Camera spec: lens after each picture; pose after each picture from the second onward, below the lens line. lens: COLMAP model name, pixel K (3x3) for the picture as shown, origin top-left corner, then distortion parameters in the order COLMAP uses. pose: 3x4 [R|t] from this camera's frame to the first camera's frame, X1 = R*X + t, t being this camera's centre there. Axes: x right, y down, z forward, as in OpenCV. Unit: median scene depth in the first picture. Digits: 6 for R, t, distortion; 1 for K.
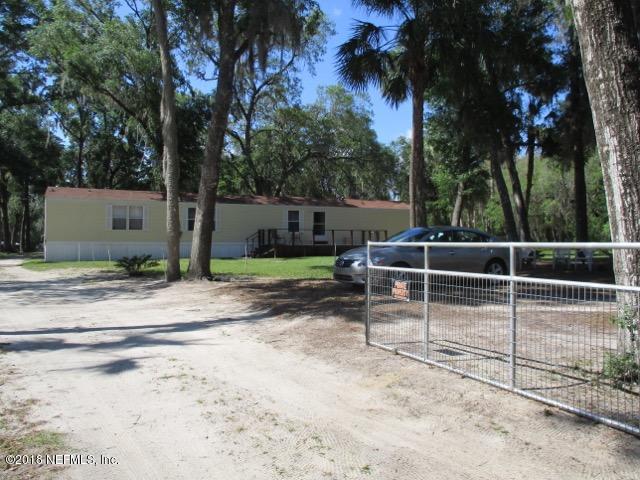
lens RADIAL K [[538.0, 0, 321.7], [0, 538.0, 238.1], [0, 0, 1]] dist [-0.018434, -0.000007]
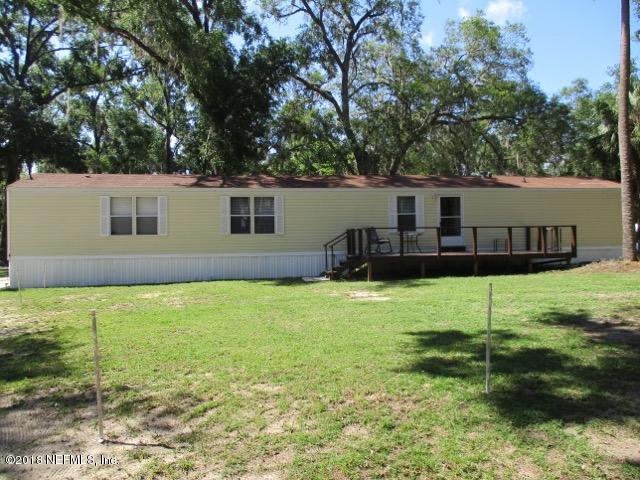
lens RADIAL K [[538.0, 0, 325.8], [0, 538.0, 237.4], [0, 0, 1]] dist [-0.018434, -0.000007]
pose [[0.970622, -0.019136, -0.239849, 0.003392], [0.020955, 0.999768, 0.005037, -0.009497], [0.239697, -0.009915, 0.970797, 0.378047]]
